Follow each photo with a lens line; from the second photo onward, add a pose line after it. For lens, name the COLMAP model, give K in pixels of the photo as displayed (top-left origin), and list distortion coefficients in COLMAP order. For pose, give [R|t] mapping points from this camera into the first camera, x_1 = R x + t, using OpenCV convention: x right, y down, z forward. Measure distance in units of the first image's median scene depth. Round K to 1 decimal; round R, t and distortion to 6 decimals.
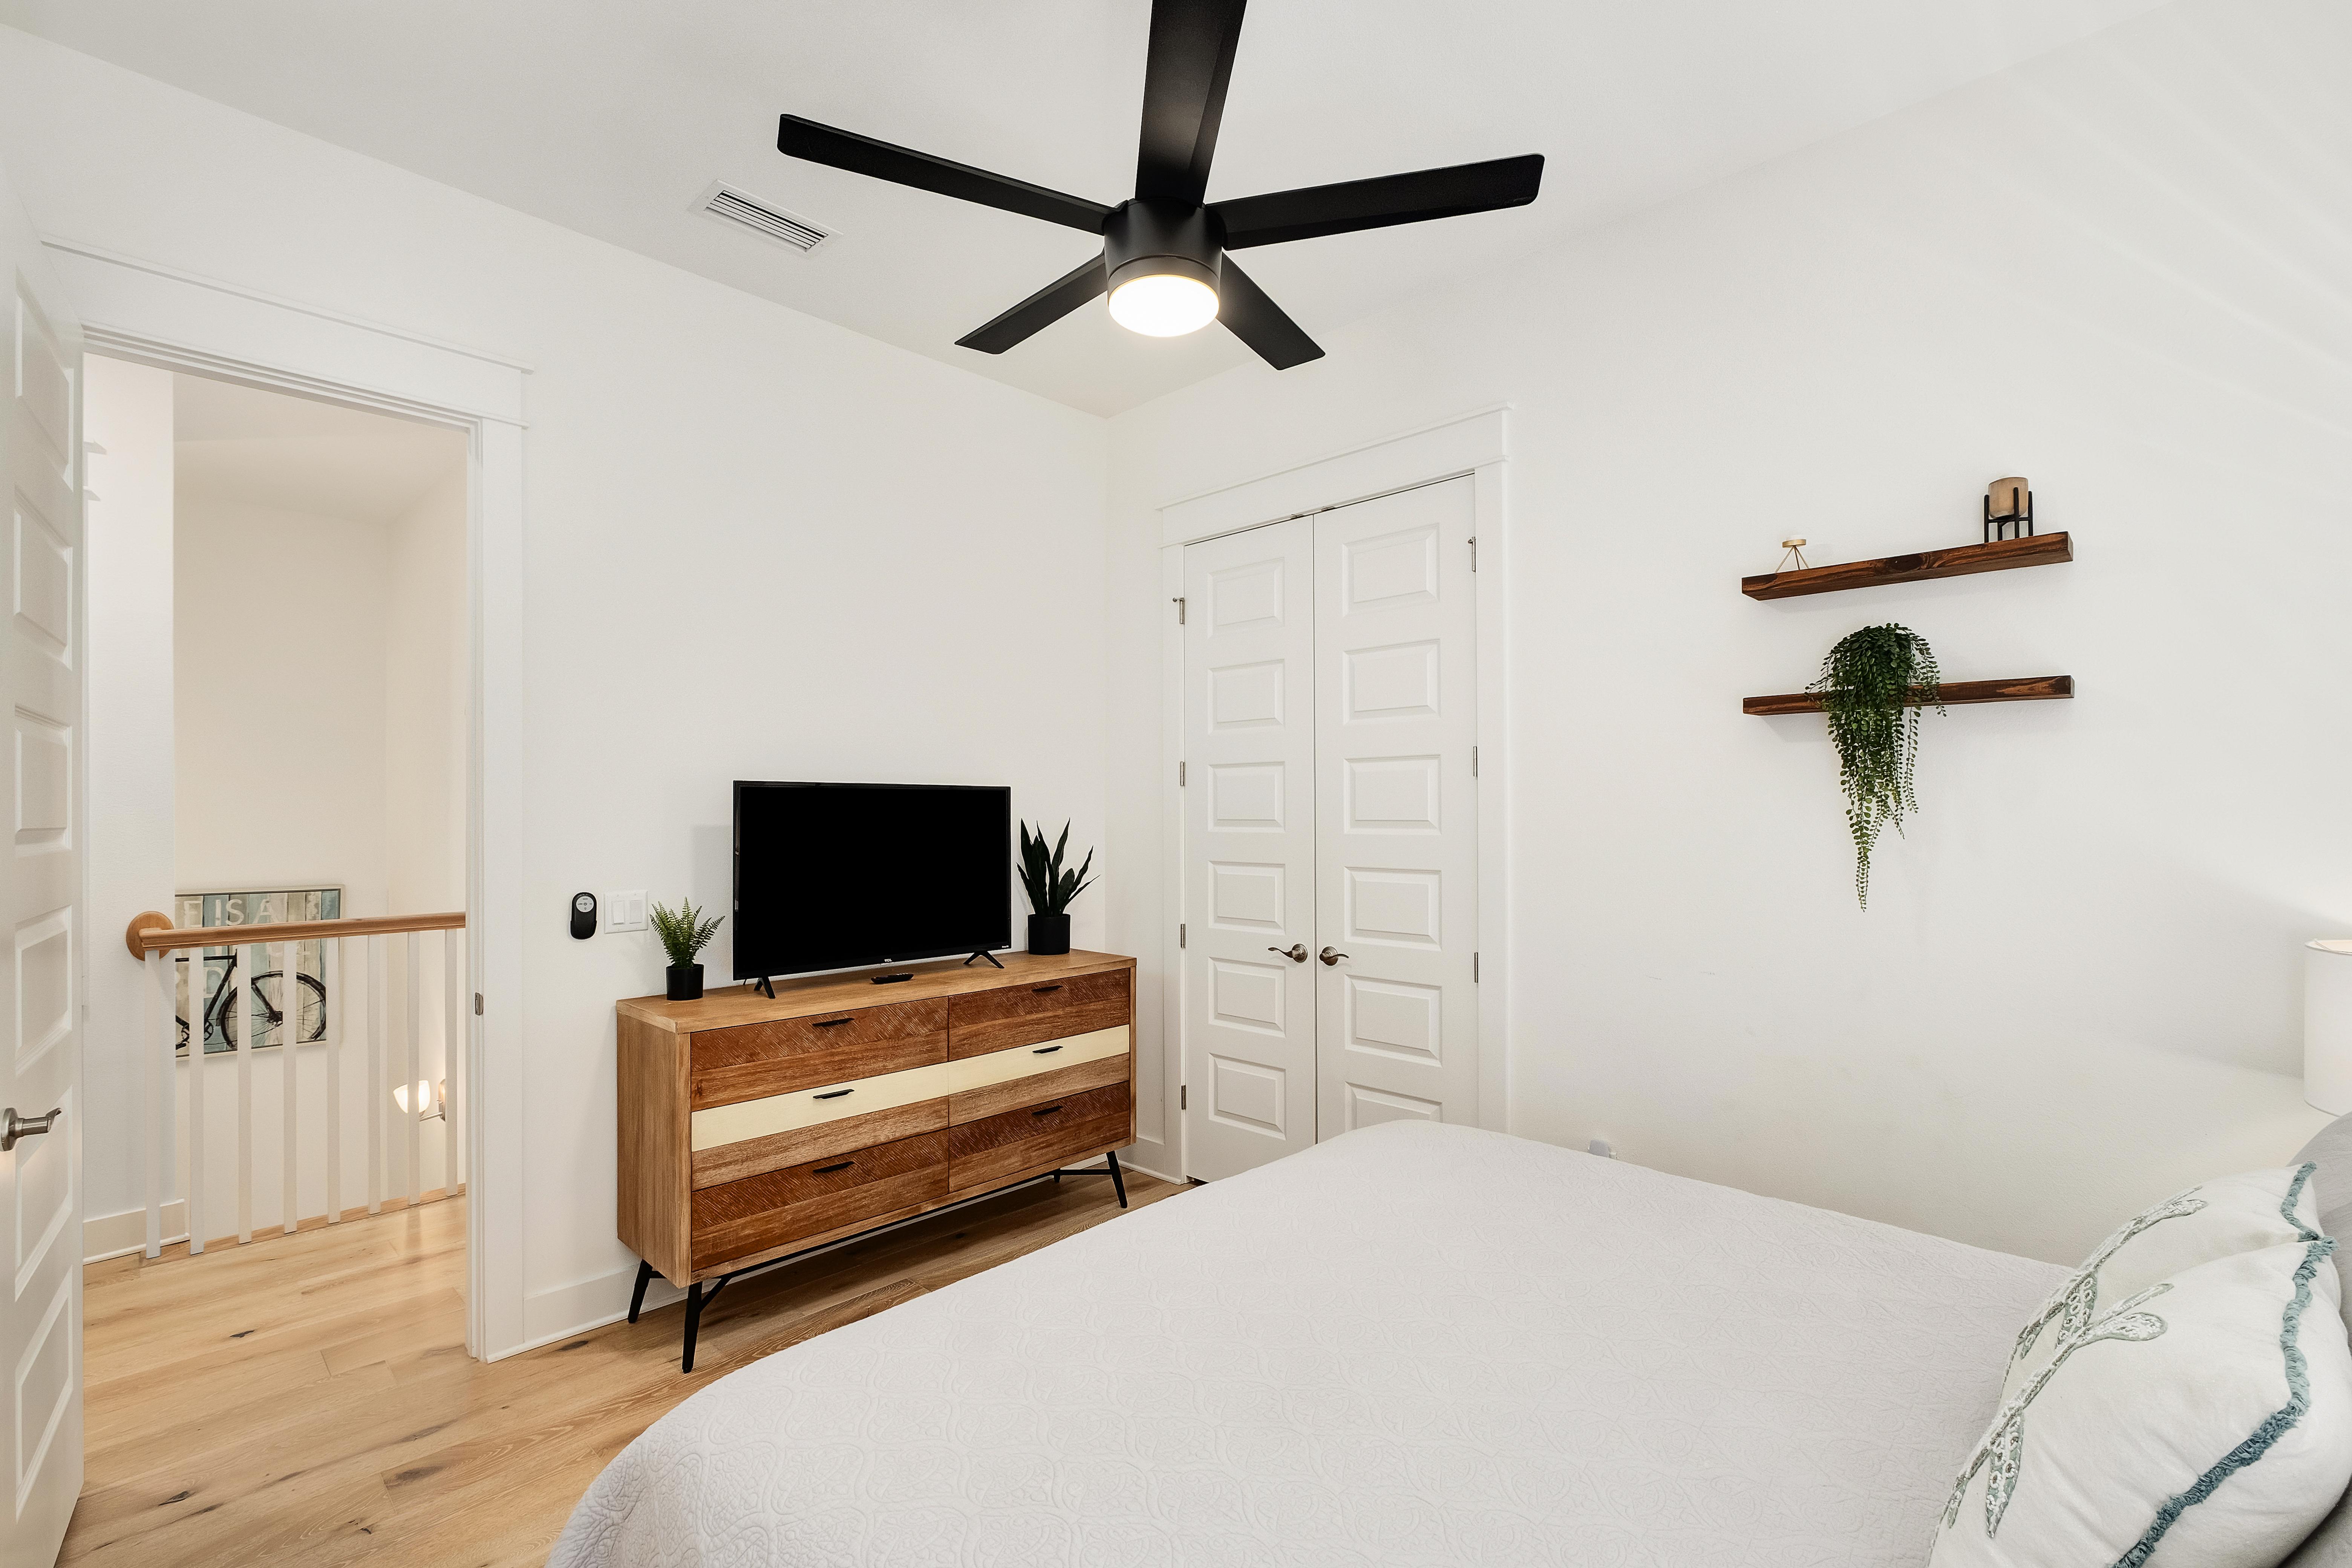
lens RADIAL K [[1035.5, 0, 1172.6], [0, 1035.5, 800.4], [0, 0, 1]] dist [-0.002593, -0.001199]
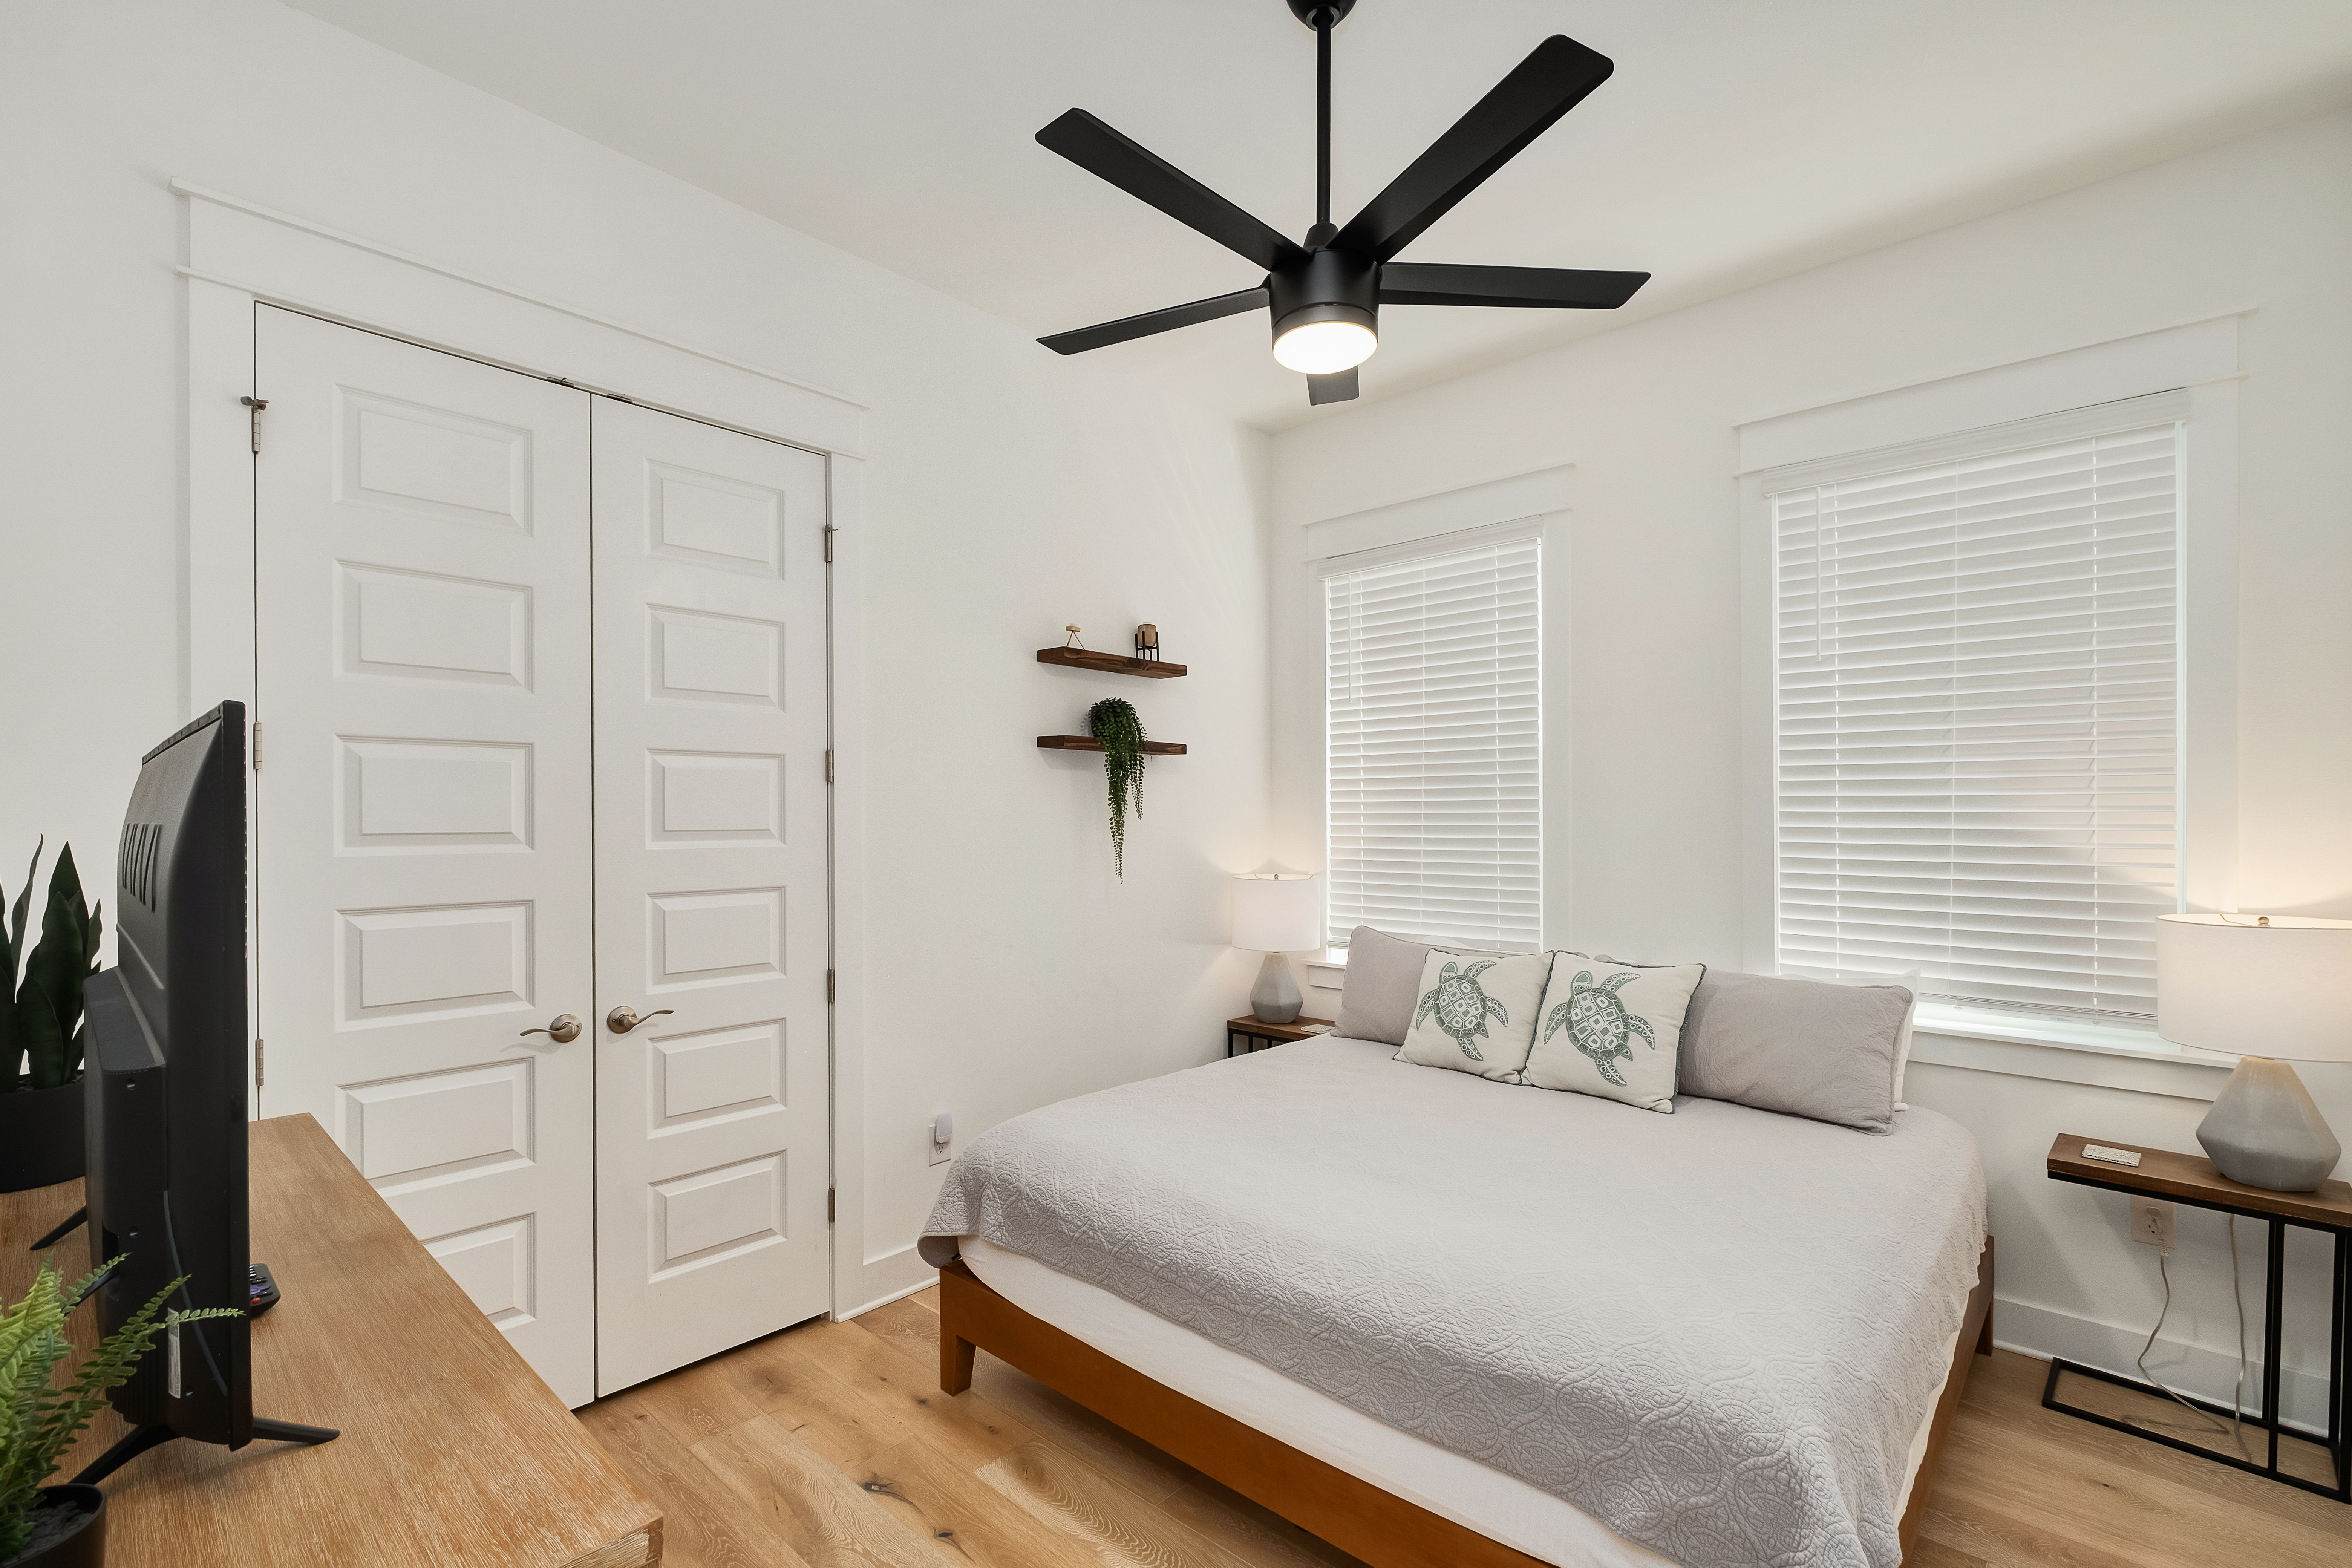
lens RADIAL K [[1035.5, 0, 1172.6], [0, 1035.5, 800.4], [0, 0, 1]] dist [-0.002593, -0.001199]
pose [[-0.029784, 0.013320, 0.999468, -0.648846], [-0.008165, 0.999875, -0.013569, 0.004438], [-0.999523, -0.008565, -0.029671, 0.714090]]
